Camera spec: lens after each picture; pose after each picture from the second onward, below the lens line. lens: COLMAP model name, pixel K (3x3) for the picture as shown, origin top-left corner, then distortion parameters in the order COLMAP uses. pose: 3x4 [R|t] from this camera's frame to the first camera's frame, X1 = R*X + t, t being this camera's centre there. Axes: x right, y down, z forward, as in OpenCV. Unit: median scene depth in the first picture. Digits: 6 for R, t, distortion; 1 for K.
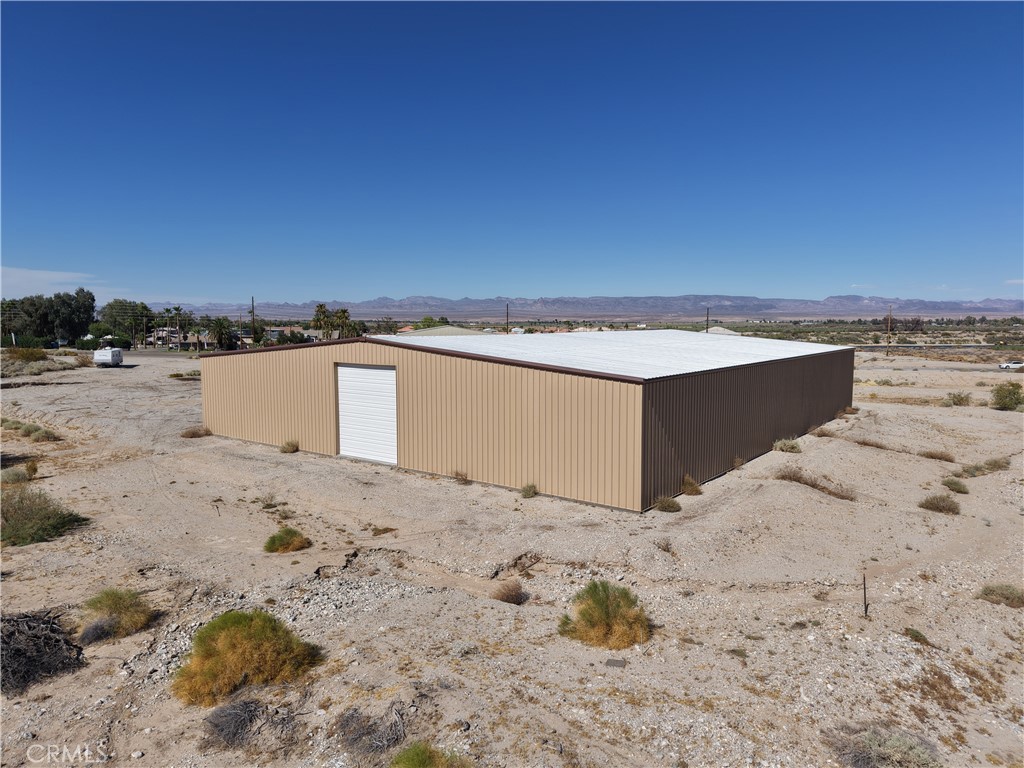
lens RADIAL K [[692.3, 0, 512.0], [0, 692.3, 384.0], [0, 0, 1]] dist [0.104895, -0.120673]
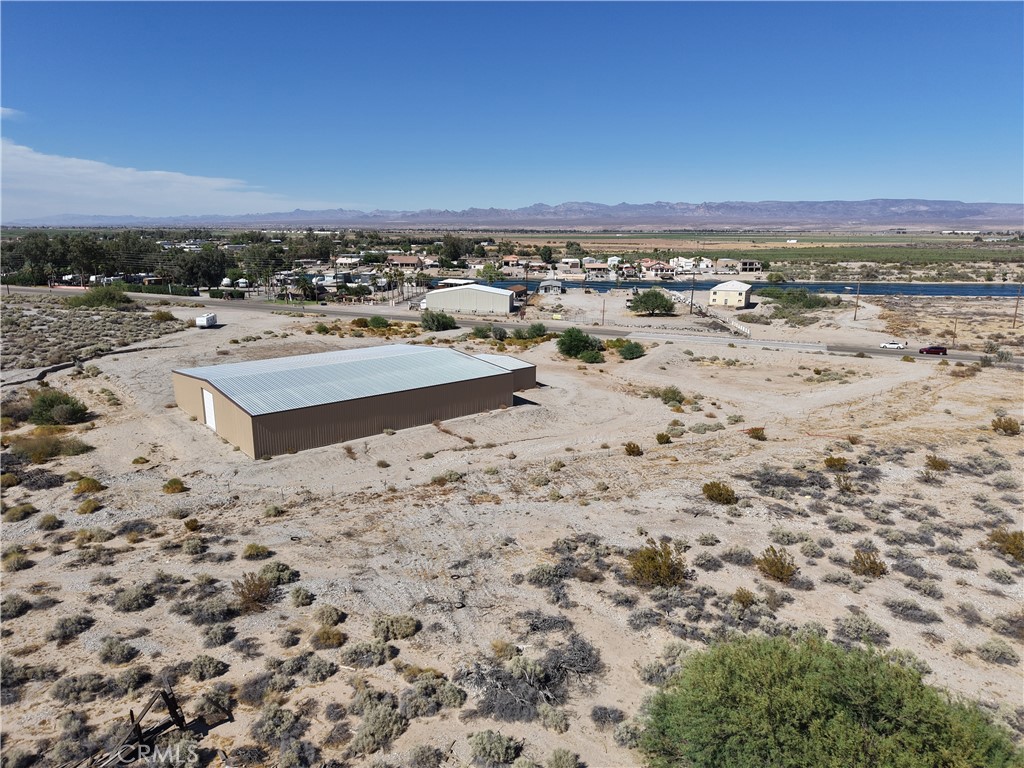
lens RADIAL K [[692.3, 0, 512.0], [0, 692.3, 384.0], [0, 0, 1]] dist [0.104895, -0.120673]
pose [[0.975940, 0.054796, -0.211040, 0.205735], [-0.026935, 0.990791, 0.132696, -0.061917], [0.216368, -0.123819, 0.968428, -0.178574]]
